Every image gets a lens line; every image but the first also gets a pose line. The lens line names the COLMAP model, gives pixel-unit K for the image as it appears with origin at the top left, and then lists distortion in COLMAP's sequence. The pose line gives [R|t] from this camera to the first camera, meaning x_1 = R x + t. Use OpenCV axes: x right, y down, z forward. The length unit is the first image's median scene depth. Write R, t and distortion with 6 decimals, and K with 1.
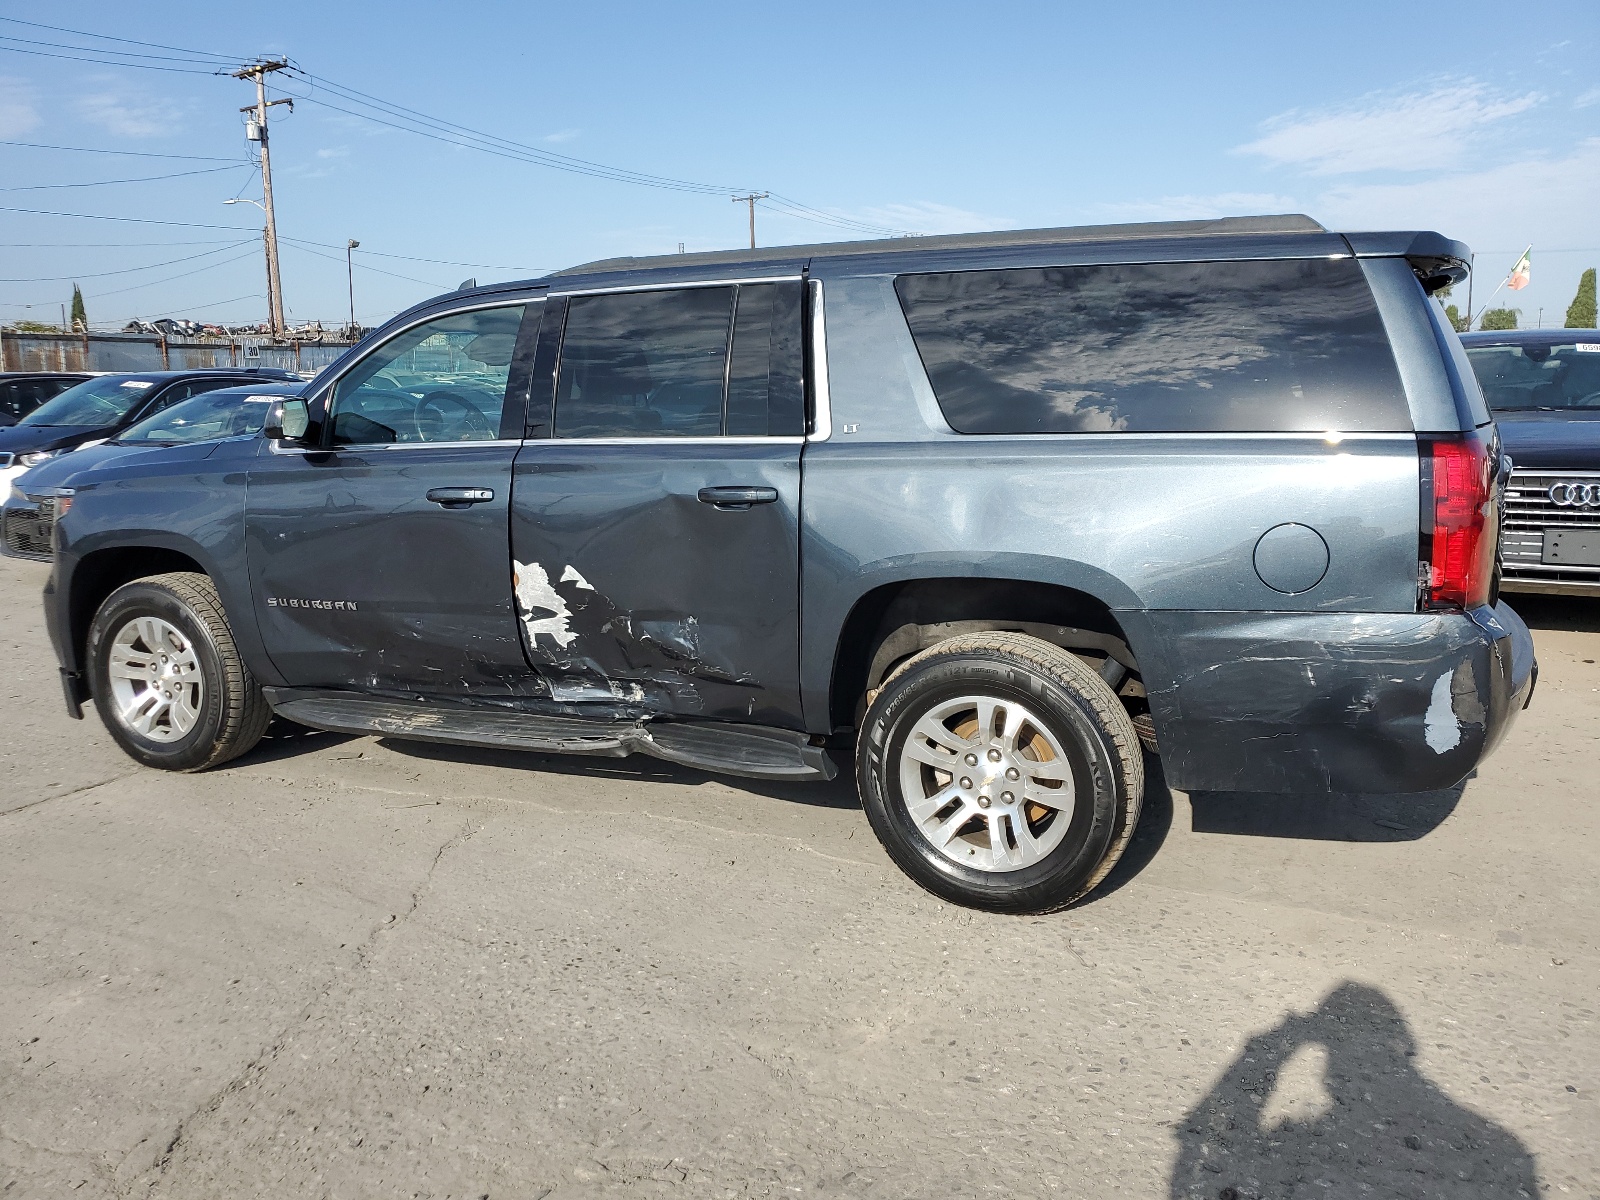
lens RADIAL K [[1246.7, 0, 807.6], [0, 1246.7, 595.5], [0, 0, 1]] dist [0.027574, -0.008469]
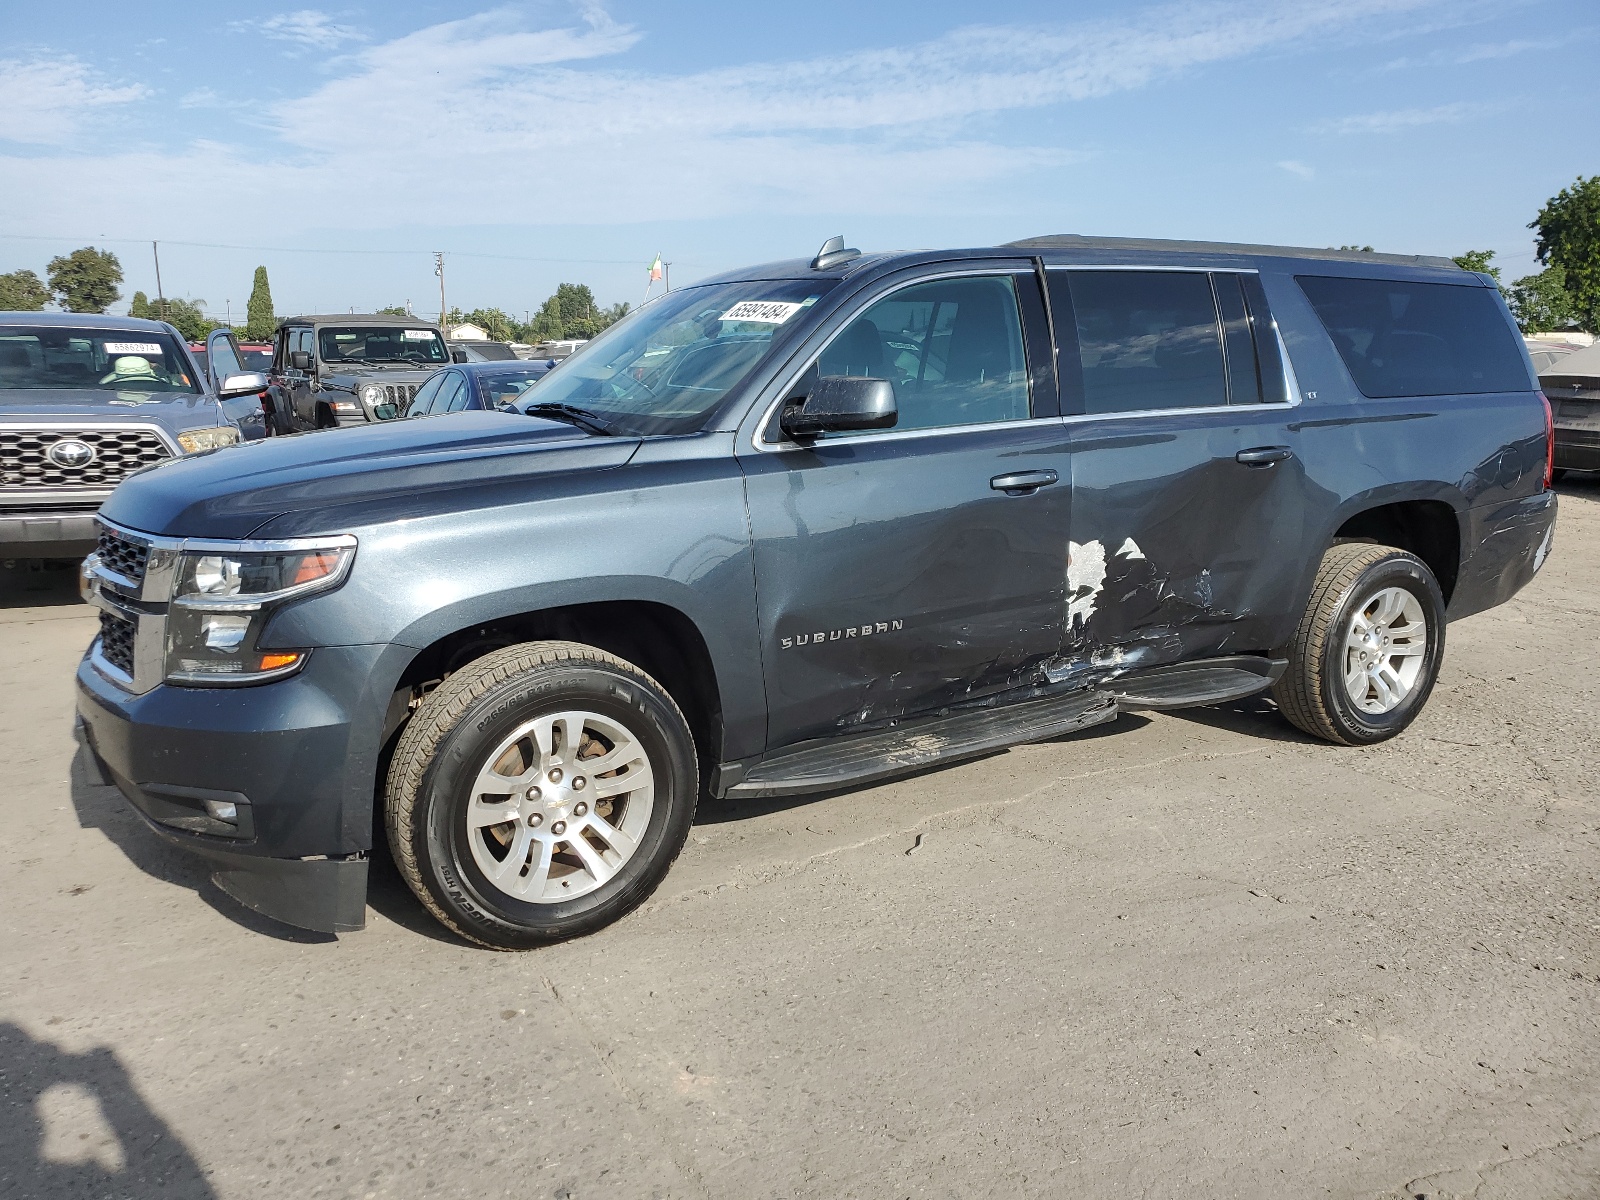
lens RADIAL K [[1246.7, 0, 802.9], [0, 1246.7, 608.1], [0, 0, 1]] dist [0.027574, -0.008469]
pose [[0.571374, -0.149704, 0.806920, -1.138124], [0.134615, 0.987001, 0.087794, -0.089716], [-0.809574, 0.058460, 0.584100, 0.603328]]
